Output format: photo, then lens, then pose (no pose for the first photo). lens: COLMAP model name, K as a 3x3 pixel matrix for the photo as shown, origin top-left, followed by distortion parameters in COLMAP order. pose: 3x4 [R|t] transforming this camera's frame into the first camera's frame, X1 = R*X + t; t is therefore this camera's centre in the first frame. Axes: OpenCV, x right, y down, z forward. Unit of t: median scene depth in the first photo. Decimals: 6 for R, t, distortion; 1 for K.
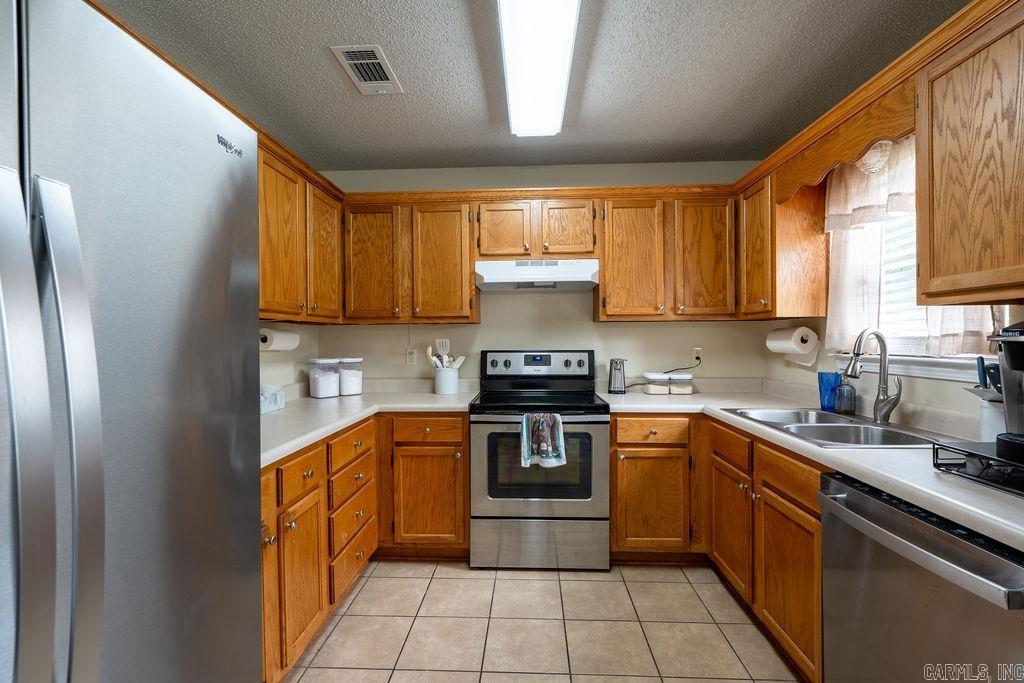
lens RADIAL K [[459.1, 0, 510.9], [0, 459.1, 342.9], [0, 0, 1]] dist [-0.010717, 0.002773]
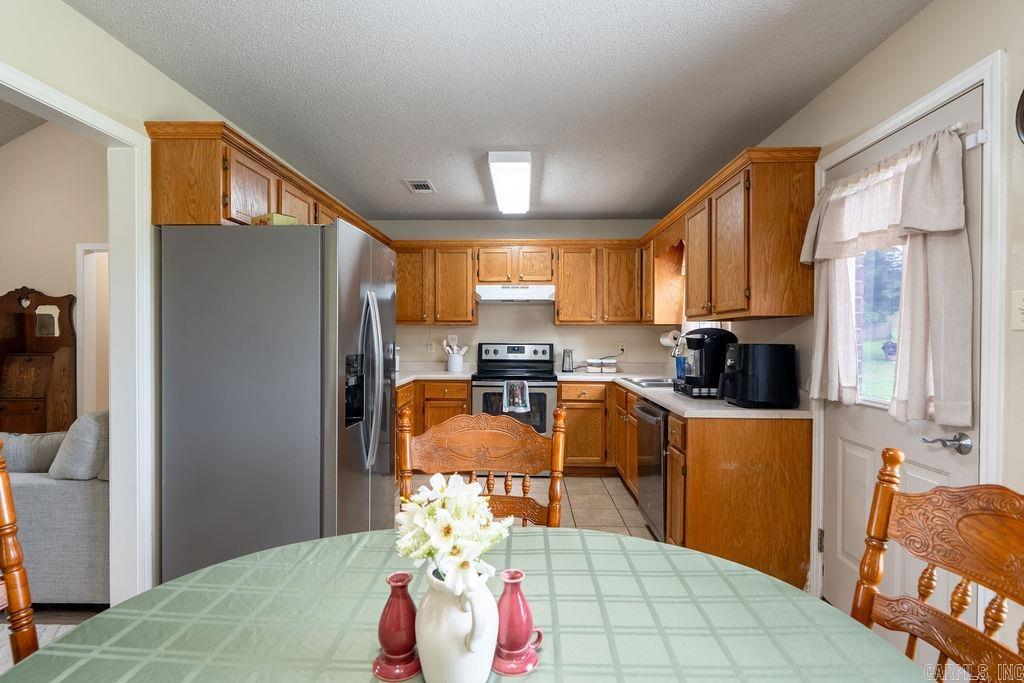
lens RADIAL K [[501.8, 0, 513.0], [0, 501.8, 338.1], [0, 0, 1]] dist [-0.000606, -0.000007]
pose [[0.999788, 0.011222, 0.017262, 0.021208], [-0.011109, 0.999916, -0.006649, 0.010944], [-0.017335, 0.006456, 0.999829, -0.706657]]
